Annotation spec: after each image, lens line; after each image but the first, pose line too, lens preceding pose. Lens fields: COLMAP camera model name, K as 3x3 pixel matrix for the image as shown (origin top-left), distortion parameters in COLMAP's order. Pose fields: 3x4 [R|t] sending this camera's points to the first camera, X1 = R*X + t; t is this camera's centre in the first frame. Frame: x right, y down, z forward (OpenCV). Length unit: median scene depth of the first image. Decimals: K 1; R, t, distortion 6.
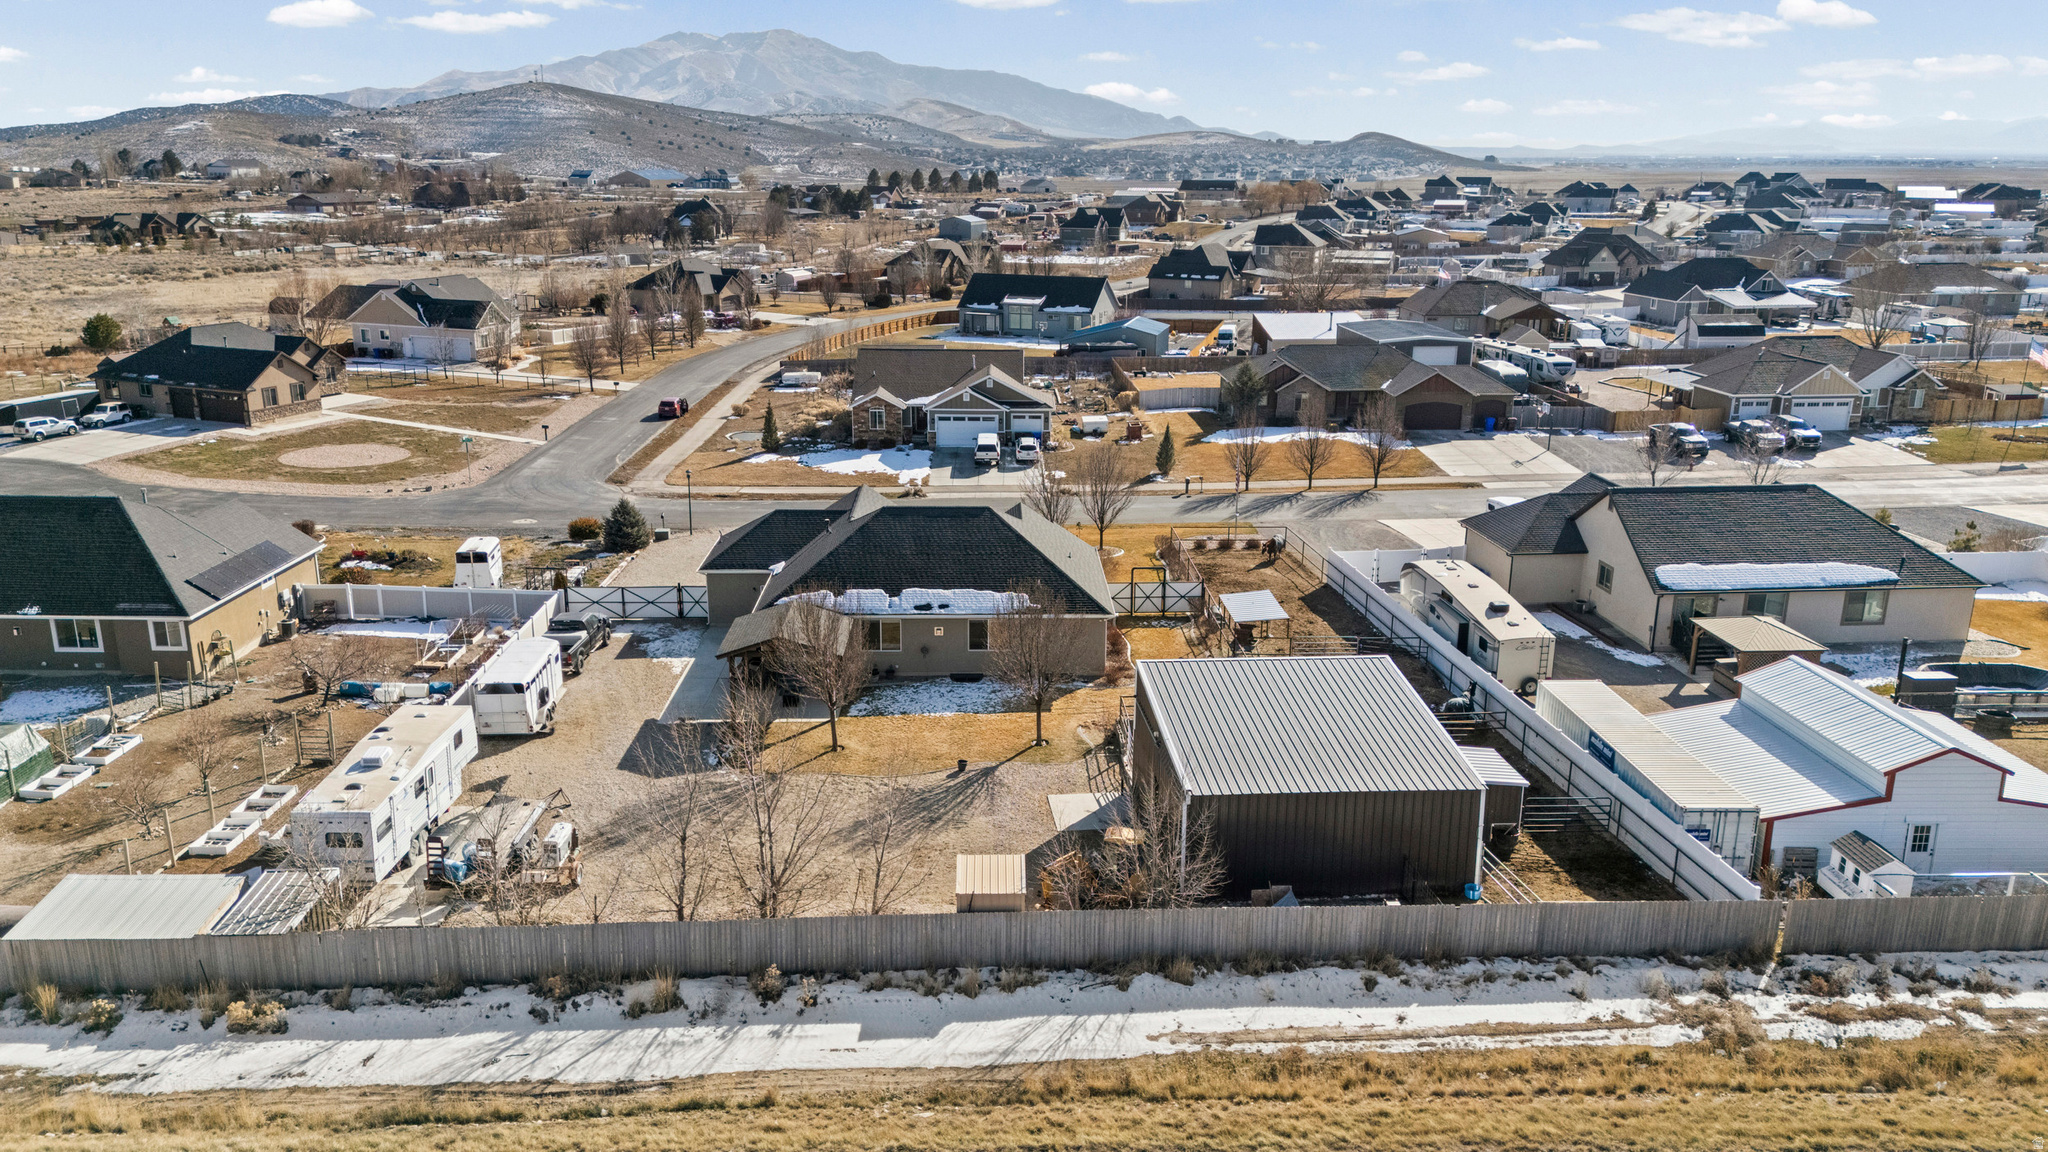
lens RADIAL K [[1524.9, 0, 1019.0], [0, 1524.9, 575.0], [0, 0, 1]] dist [0.046214, -0.019894]
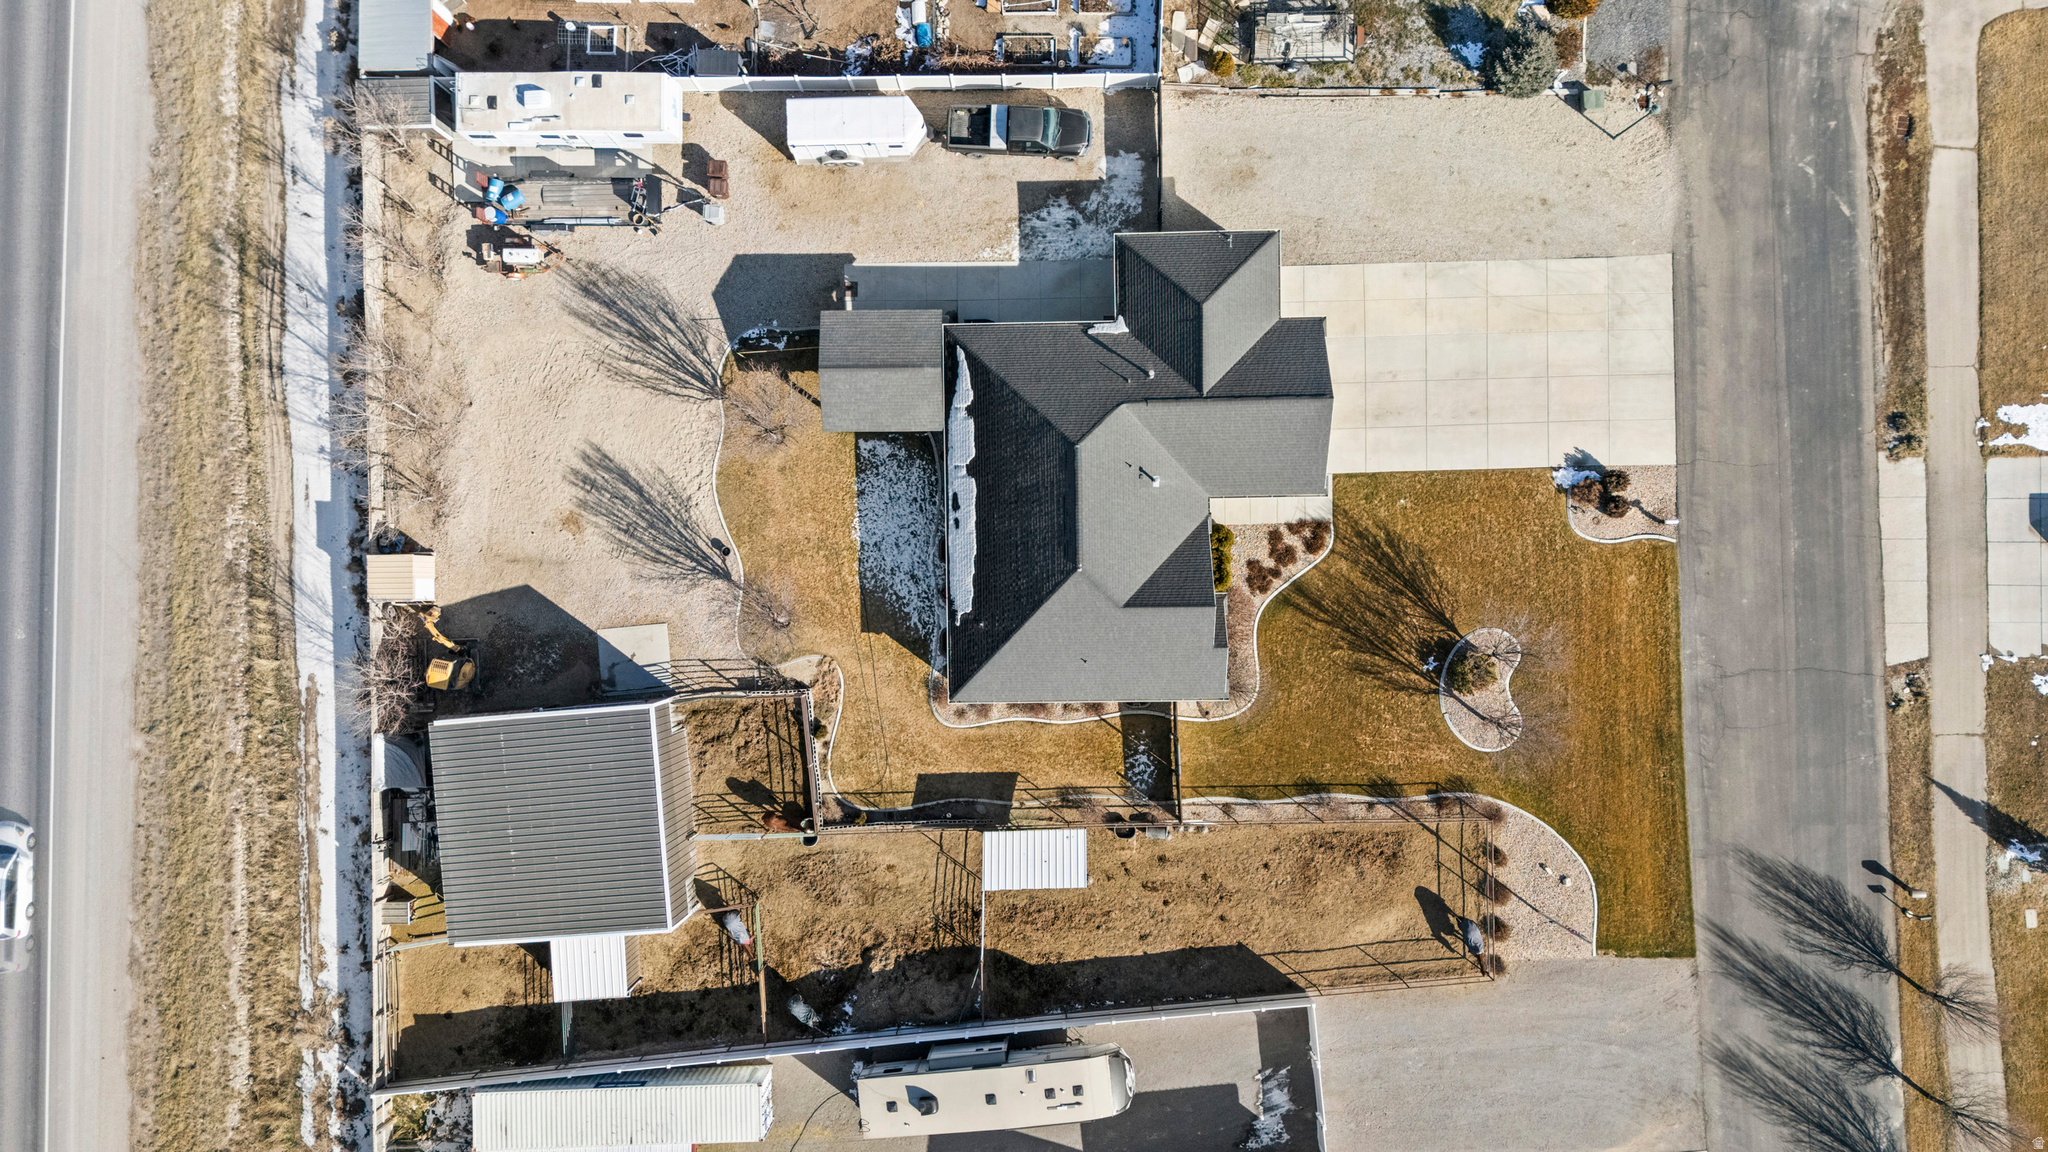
lens RADIAL K [[1524.9, 0, 1024.8], [0, 1524.9, 589.6], [0, 0, 1]] dist [0.046214, -0.019894]
pose [[-0.009879, 0.999831, -0.015501, 0.008423], [-0.250357, 0.012535, 0.968072, -1.227111], [0.968103, 0.013444, 0.250191, 1.082365]]
